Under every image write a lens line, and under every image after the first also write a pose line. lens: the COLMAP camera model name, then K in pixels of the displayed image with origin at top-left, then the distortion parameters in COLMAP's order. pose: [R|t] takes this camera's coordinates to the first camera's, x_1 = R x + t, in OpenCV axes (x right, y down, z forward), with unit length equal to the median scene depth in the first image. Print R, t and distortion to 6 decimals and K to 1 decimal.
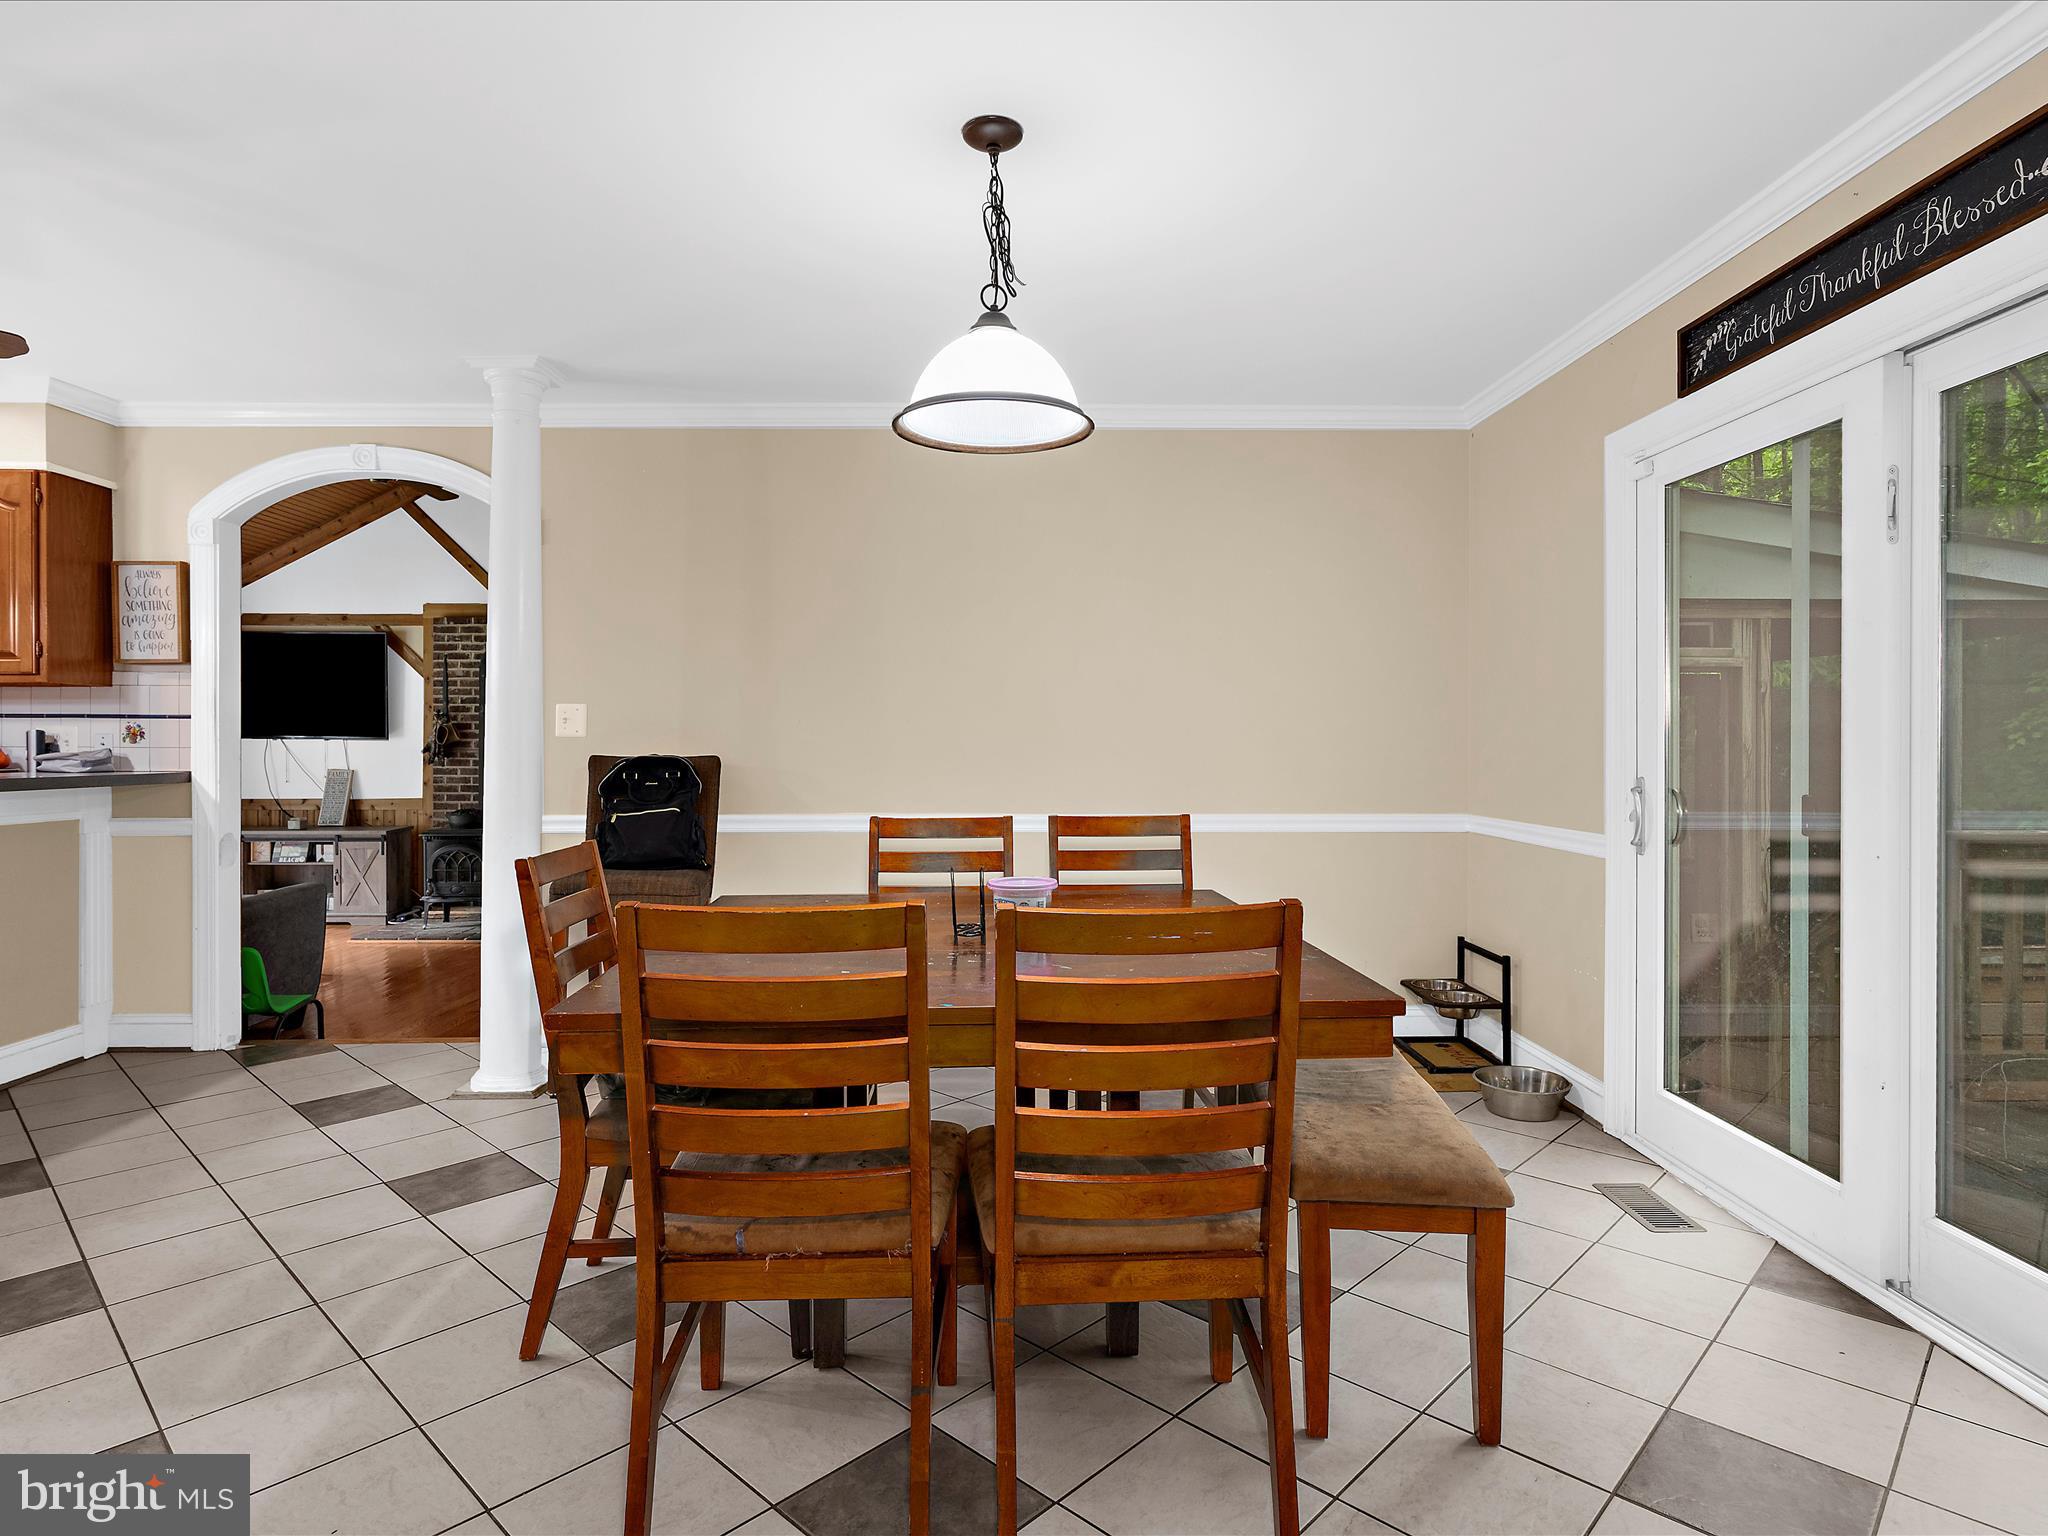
lens RADIAL K [[1106.0, 0, 1024.0], [0, 1106.0, 753.0], [0, 0, 1]] dist [-0.000631, 0.001186]
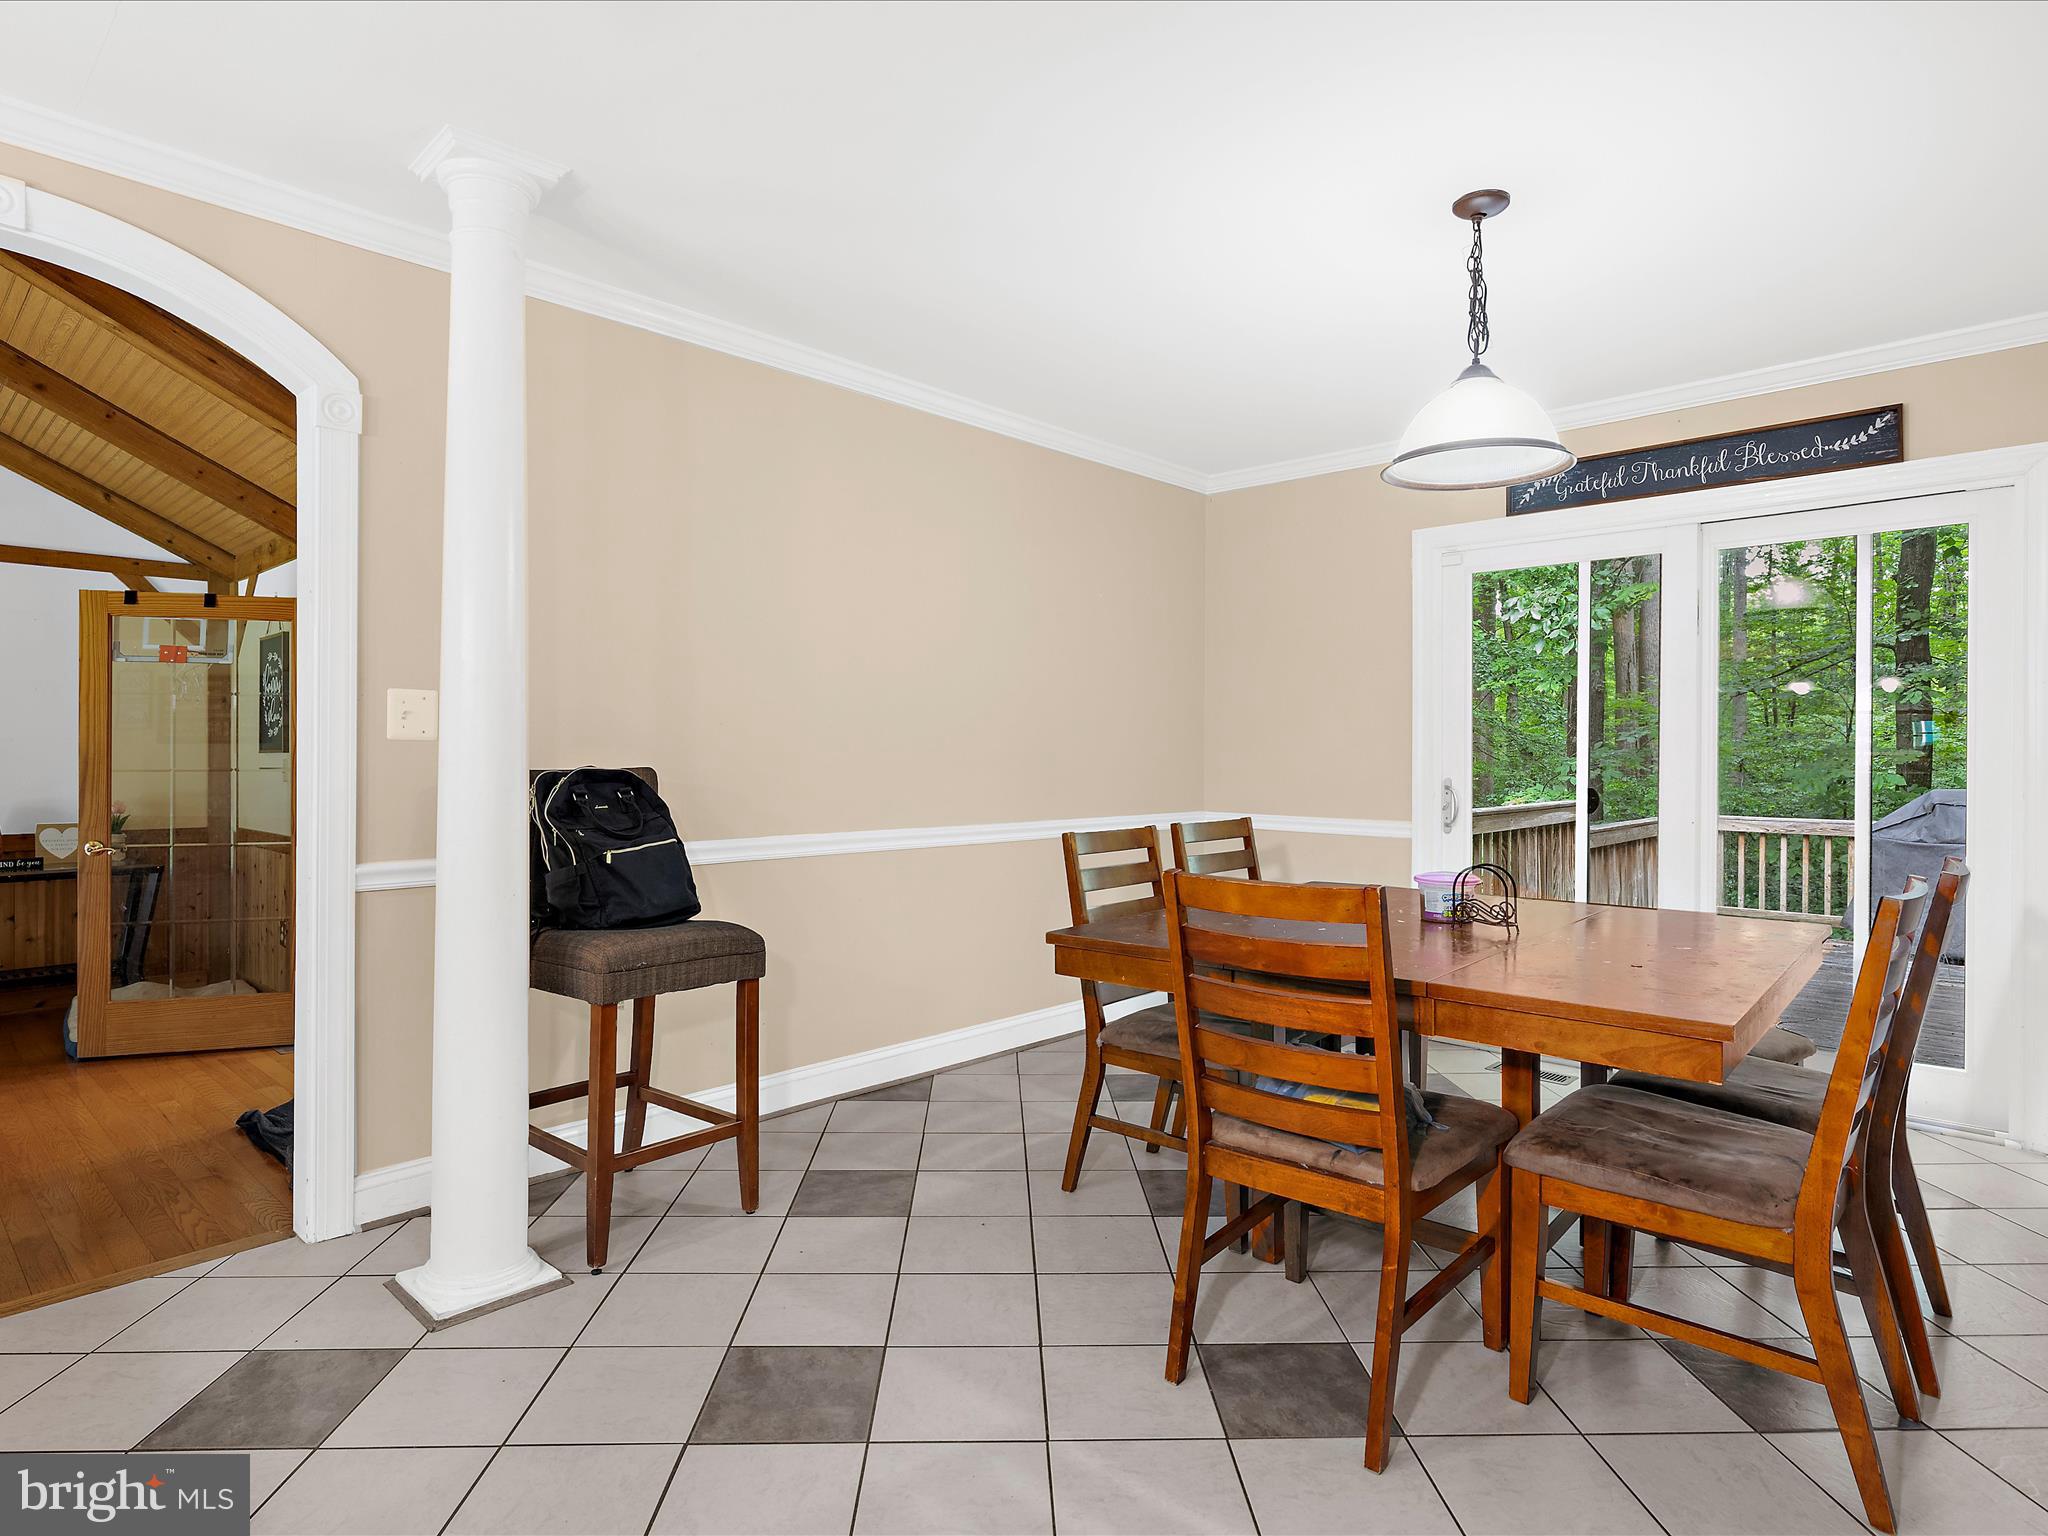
lens RADIAL K [[1106.0, 0, 1029.2], [0, 1106.0, 767.3], [0, 0, 1]] dist [-0.000631, 0.001186]
pose [[0.710859, -0.005040, 0.703316, -0.645187], [0.001526, 0.999983, 0.005624, -0.001333], [-0.703332, -0.002925, 0.710855, 0.302984]]
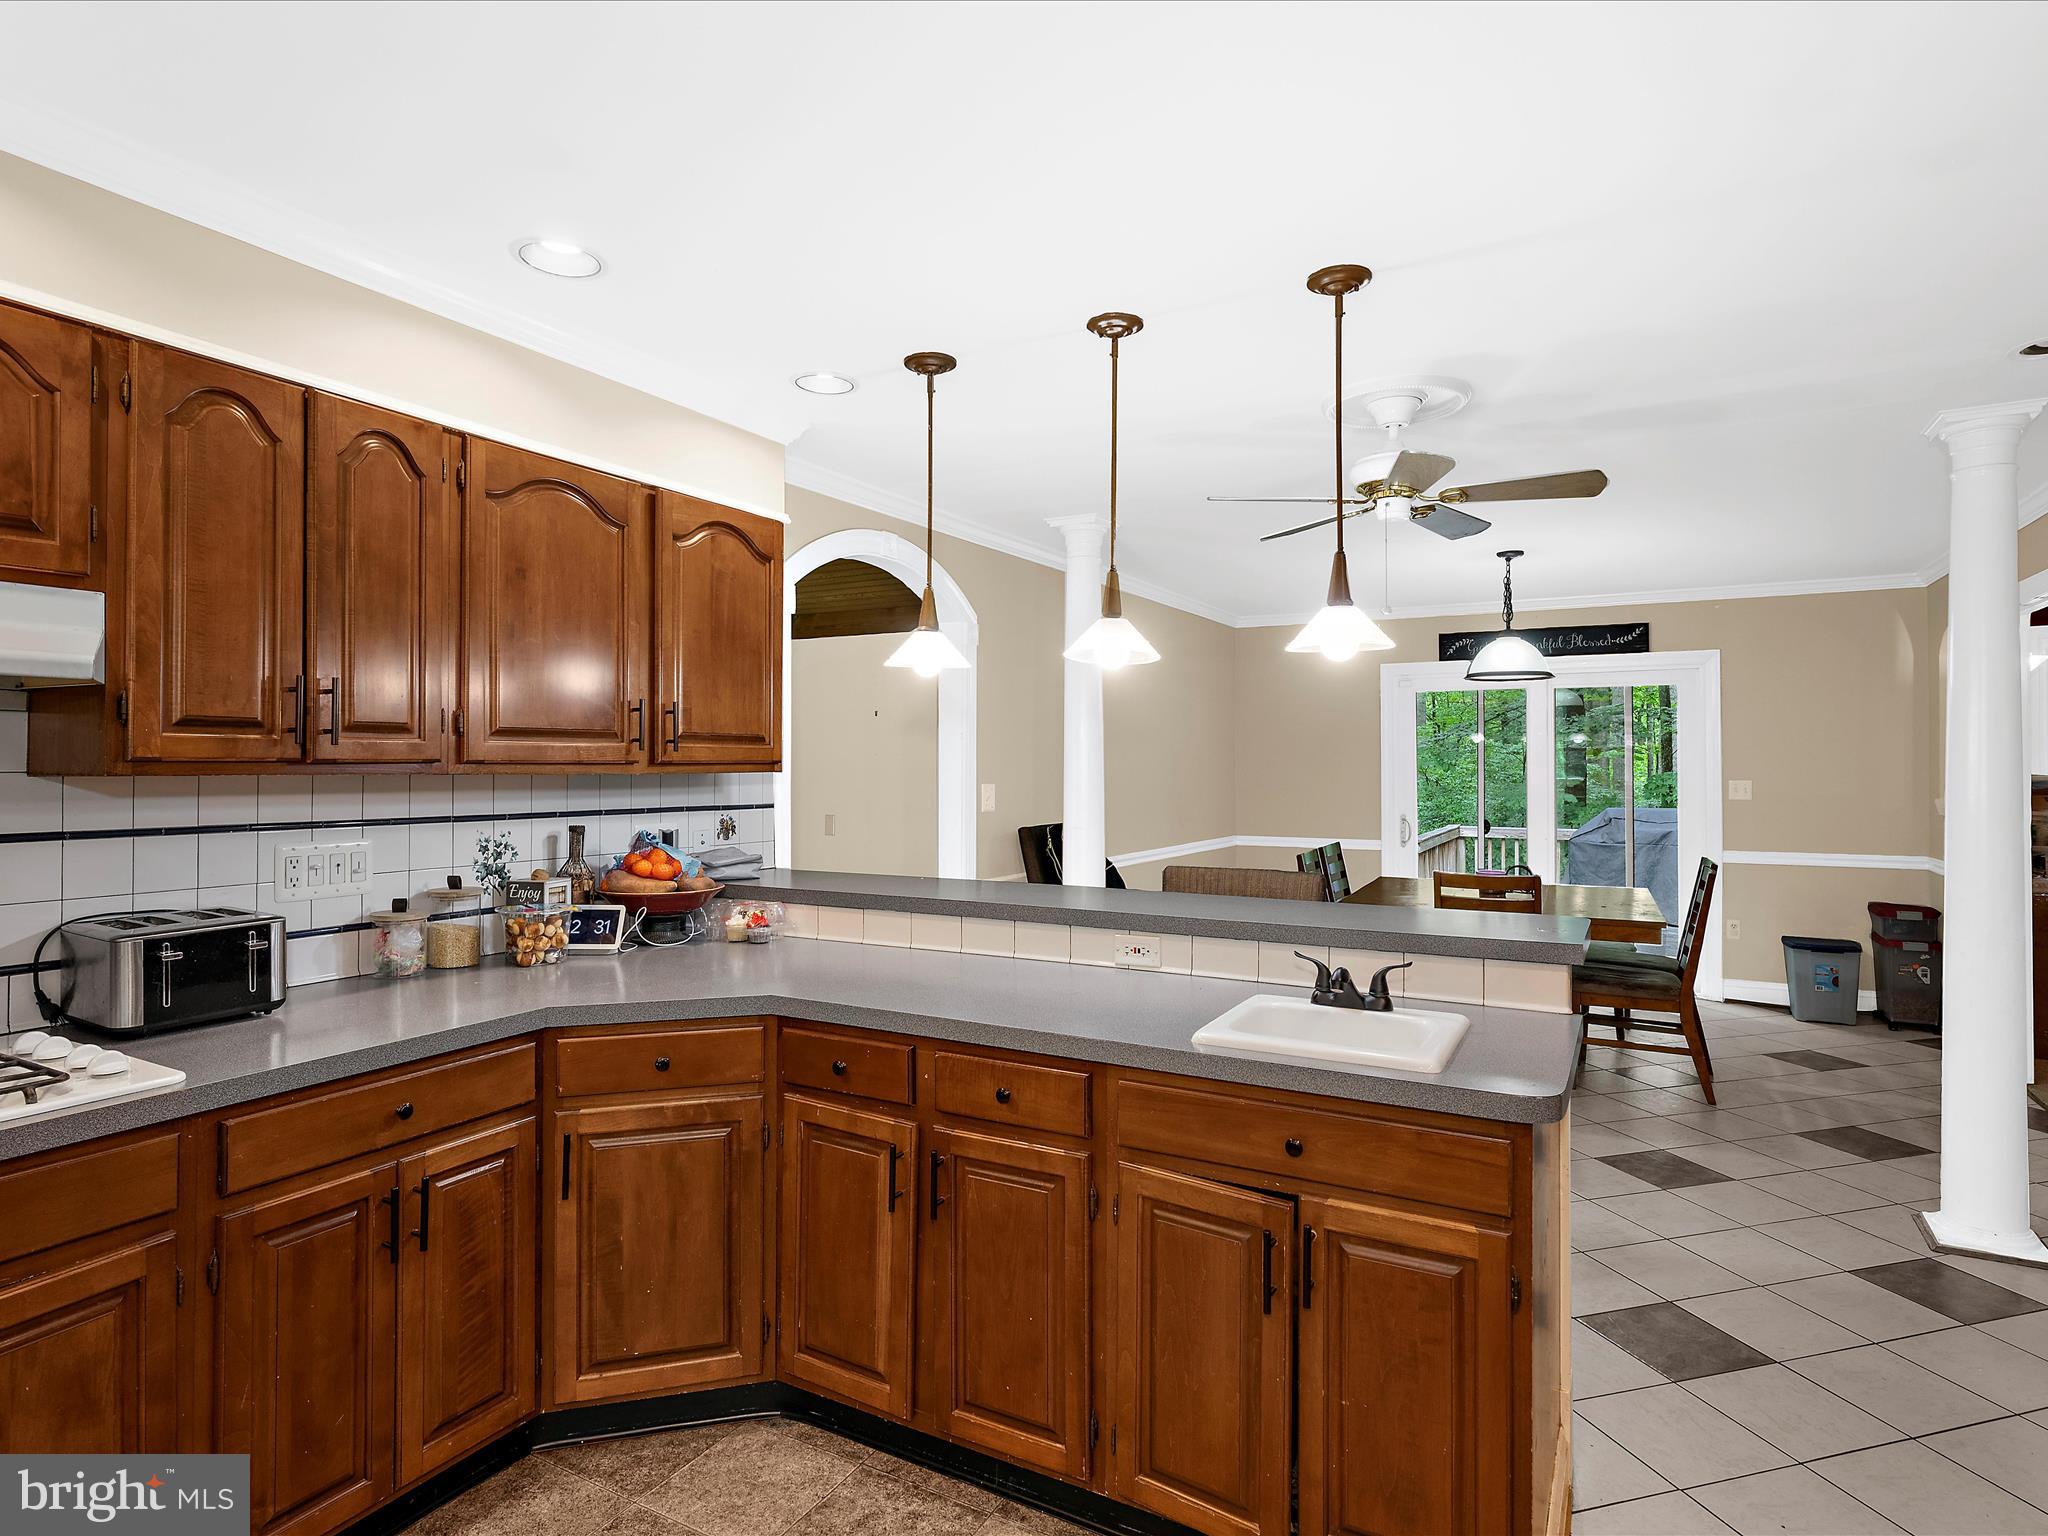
lens RADIAL K [[1106.0, 0, 1014.0], [0, 1106.0, 763.9], [0, 0, 1]] dist [-0.000631, 0.001186]
pose [[0.516594, 0.000069, 0.856231, -1.494901], [0.009399, 0.999939, -0.005751, -0.062815], [-0.856179, 0.011019, 0.516562, 0.397311]]
